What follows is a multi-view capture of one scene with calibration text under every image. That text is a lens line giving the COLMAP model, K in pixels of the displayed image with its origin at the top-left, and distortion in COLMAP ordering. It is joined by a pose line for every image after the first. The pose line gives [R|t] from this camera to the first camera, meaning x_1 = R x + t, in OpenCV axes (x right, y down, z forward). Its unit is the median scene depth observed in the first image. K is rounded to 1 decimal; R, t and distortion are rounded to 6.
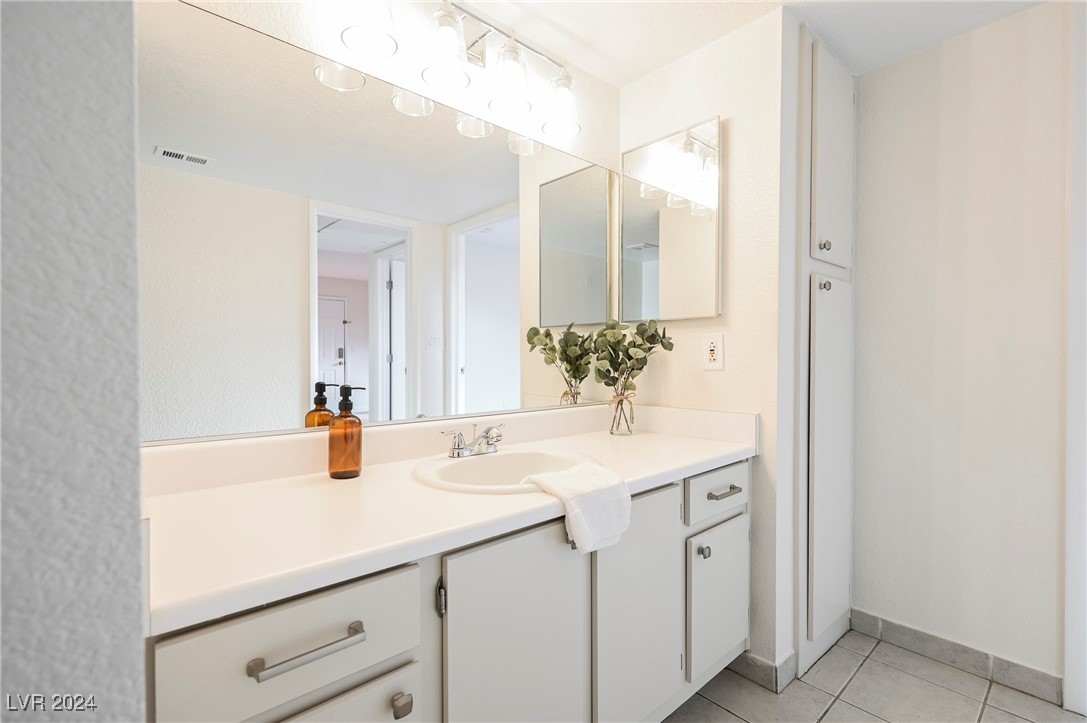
lens RADIAL K [[487.3, 0, 537.7], [0, 487.3, 358.3], [0, 0, 1]] dist [-0.000573, -0.000021]
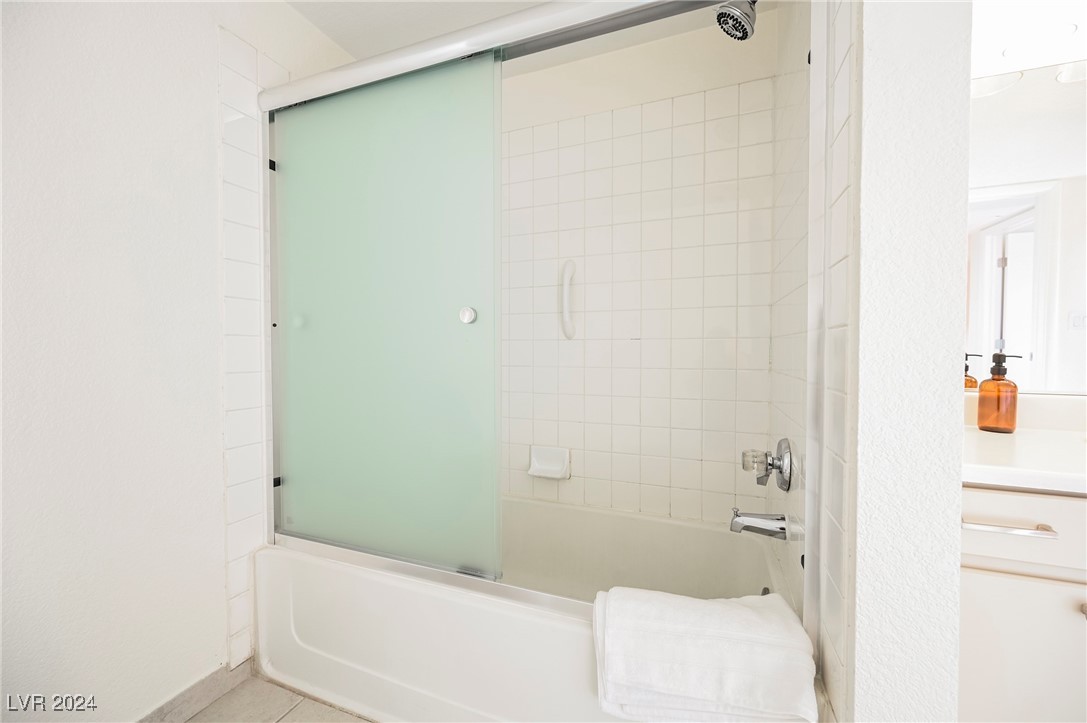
lens RADIAL K [[428.1, 0, 546.6], [0, 428.1, 355.7], [0, 0, 1]] dist [-0.003499, 0.000380]
pose [[0.468665, 0.018172, -0.883189, 0.000281], [-0.006005, 0.999831, 0.017386, 0.050448], [0.883355, -0.002844, 0.468695, -0.439165]]
